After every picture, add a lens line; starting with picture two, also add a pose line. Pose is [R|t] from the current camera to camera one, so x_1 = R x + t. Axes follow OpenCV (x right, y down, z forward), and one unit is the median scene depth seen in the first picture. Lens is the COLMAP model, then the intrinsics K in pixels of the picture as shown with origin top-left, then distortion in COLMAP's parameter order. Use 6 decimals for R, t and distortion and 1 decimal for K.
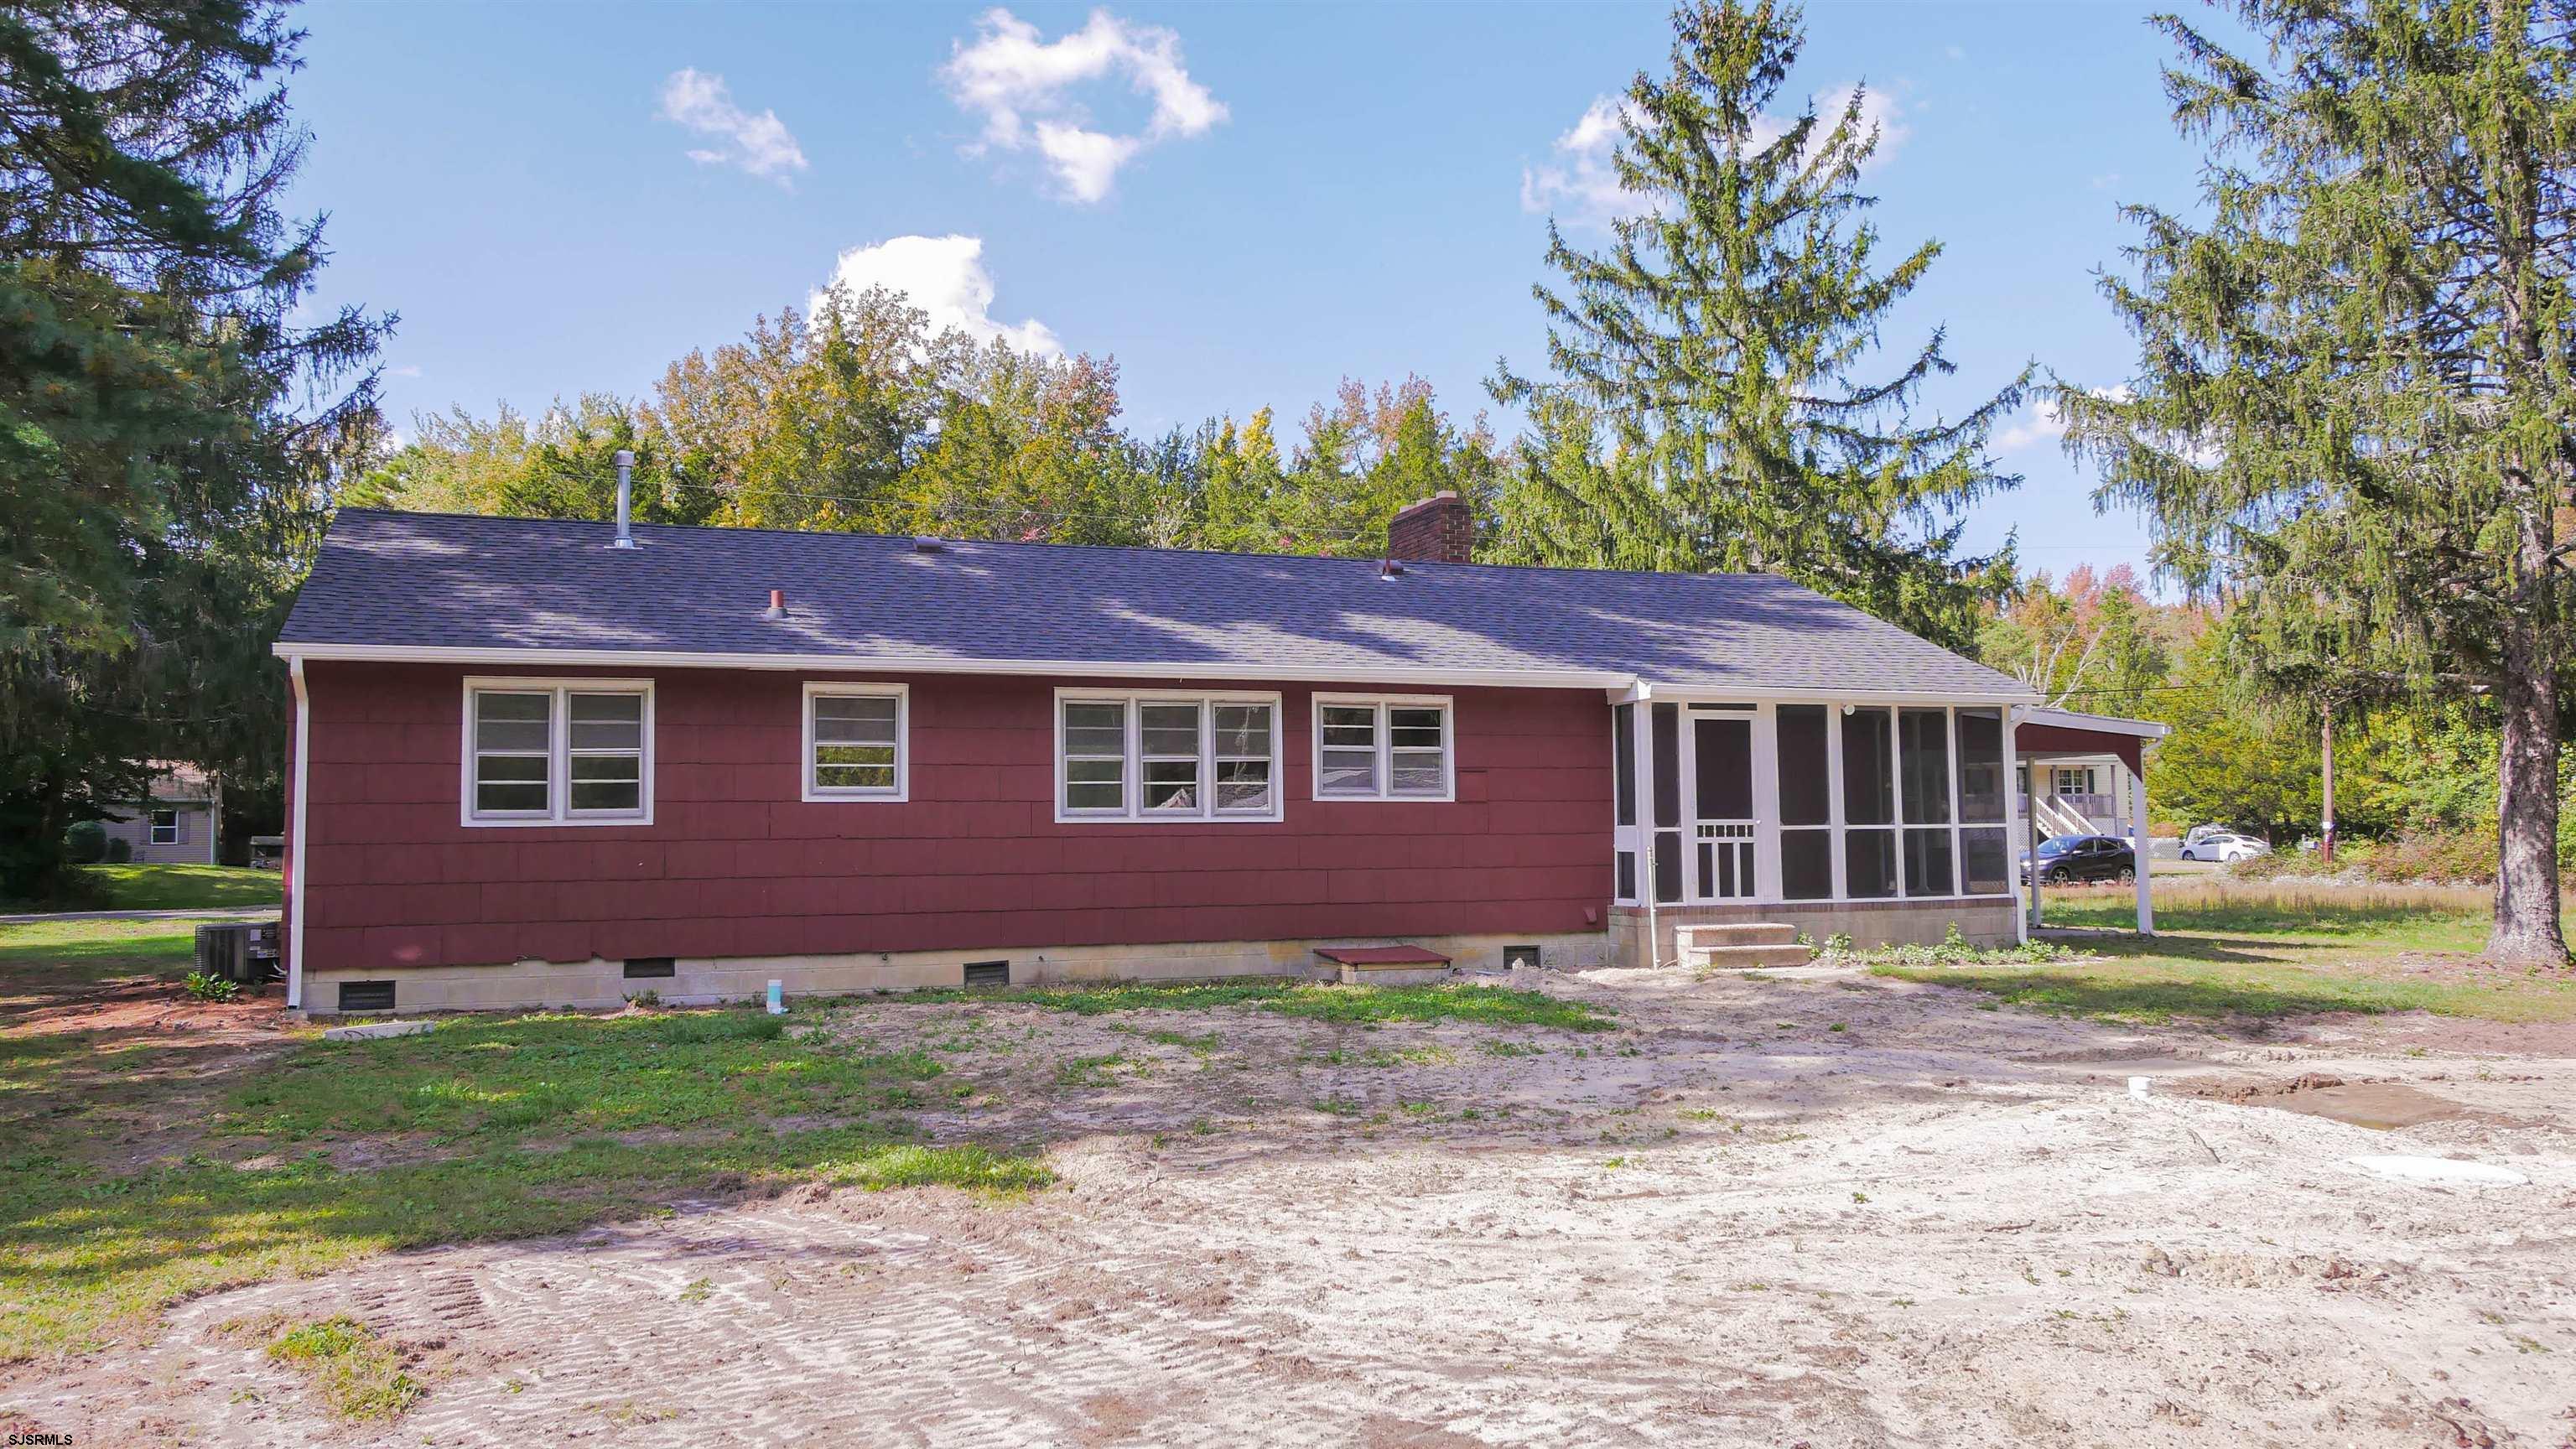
lens RADIAL K [[1828.8, 0, 1290.1], [0, 1828.8, 720.6], [0, 0, 1]] dist [-0.001507, 0.000681]
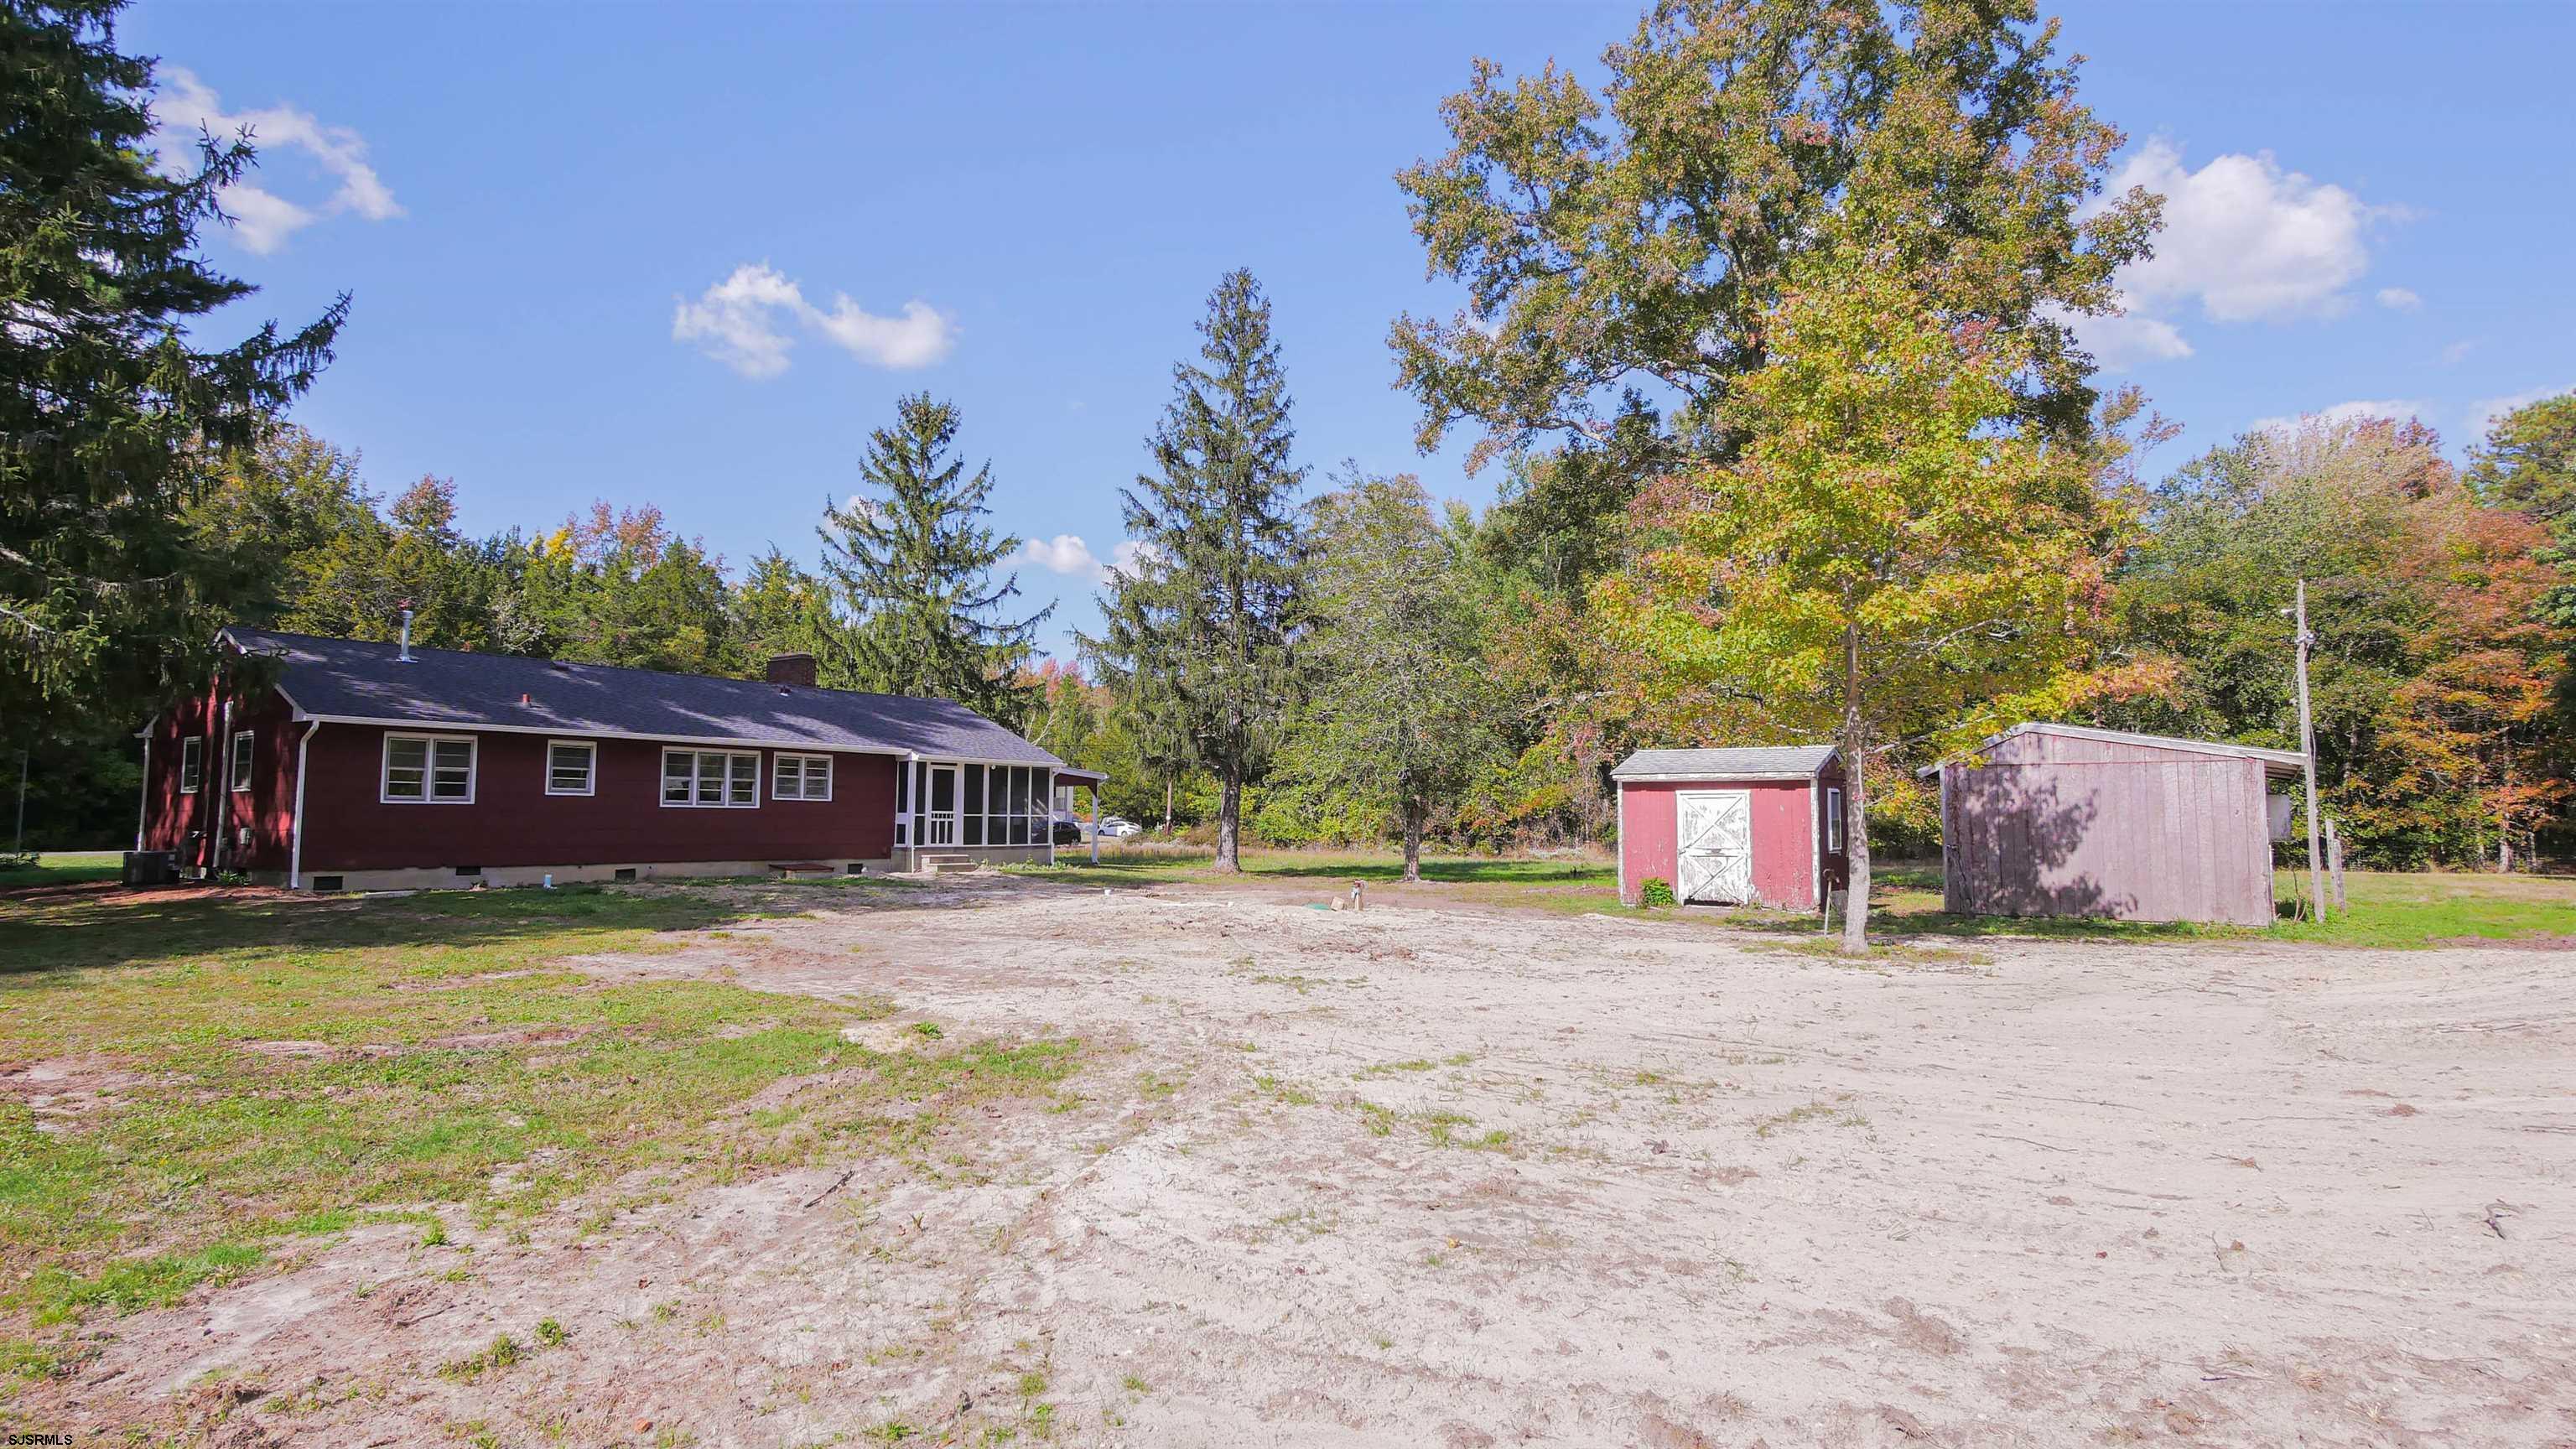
lens RADIAL K [[1267.7, 0, 1292.6], [0, 1267.7, 719.4], [0, 0, 1]] dist [0.000352, -0.001861]
pose [[0.819745, 0.061561, 0.569411, -0.314228], [-0.052852, 0.998095, -0.031820, -0.034283], [-0.570286, -0.004010, 0.821437, -0.580179]]
